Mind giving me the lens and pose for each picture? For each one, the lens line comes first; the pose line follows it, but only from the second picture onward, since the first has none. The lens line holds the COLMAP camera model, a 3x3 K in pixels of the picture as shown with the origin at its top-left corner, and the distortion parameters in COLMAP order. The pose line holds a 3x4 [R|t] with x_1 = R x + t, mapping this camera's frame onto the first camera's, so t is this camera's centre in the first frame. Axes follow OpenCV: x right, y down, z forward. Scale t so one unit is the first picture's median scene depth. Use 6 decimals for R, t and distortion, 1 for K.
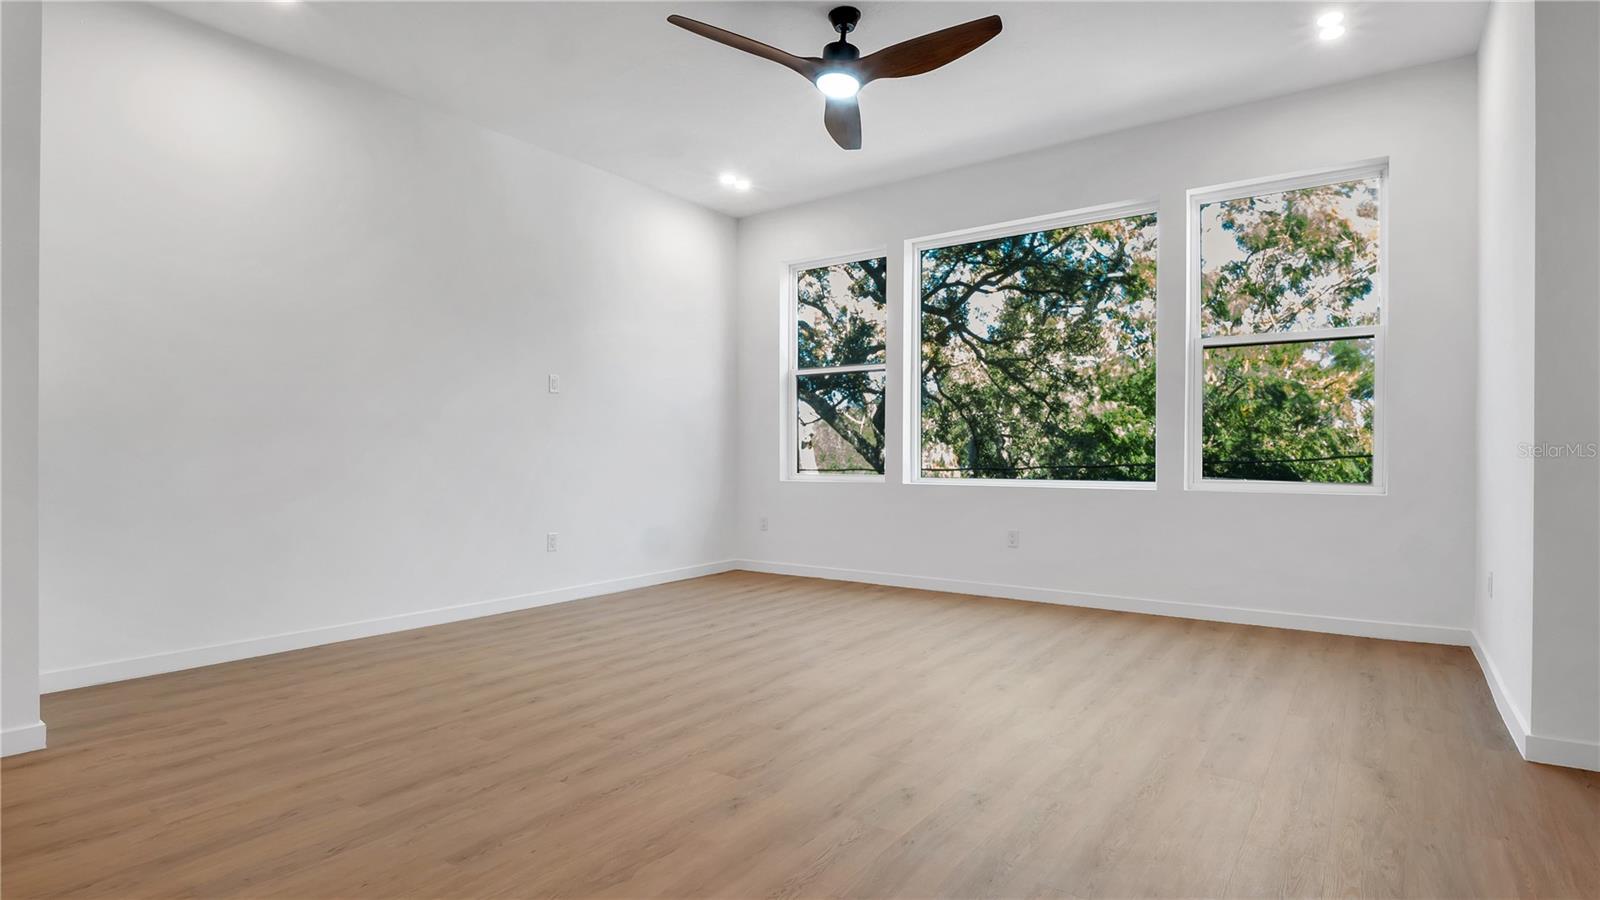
lens RADIAL K [[827.3, 0, 764.0], [0, 827.3, 454.4], [0, 0, 1]] dist [0.035112, -0.000086]
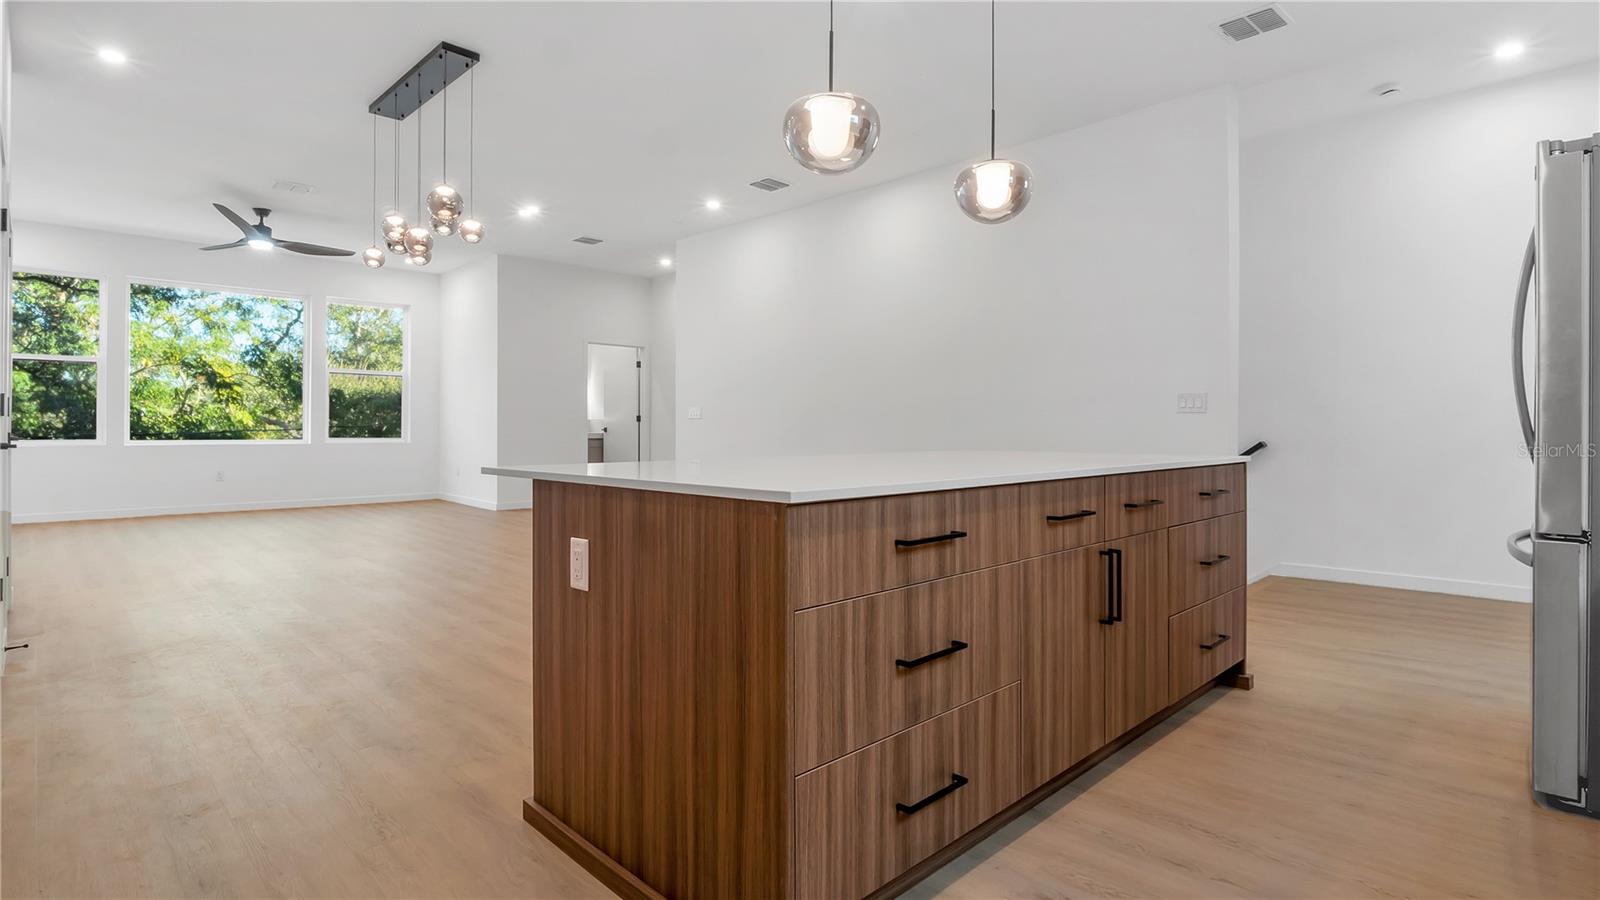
lens RADIAL K [[787.2, 0, 797.6], [0, 787.2, 444.3], [0, 0, 1]] dist [-0.008259, -0.000639]
pose [[0.152930, -0.026833, 0.987873, -1.287623], [-0.004079, 0.999606, 0.027783, -0.010096], [-0.988229, -0.008278, 0.152760, -0.475050]]
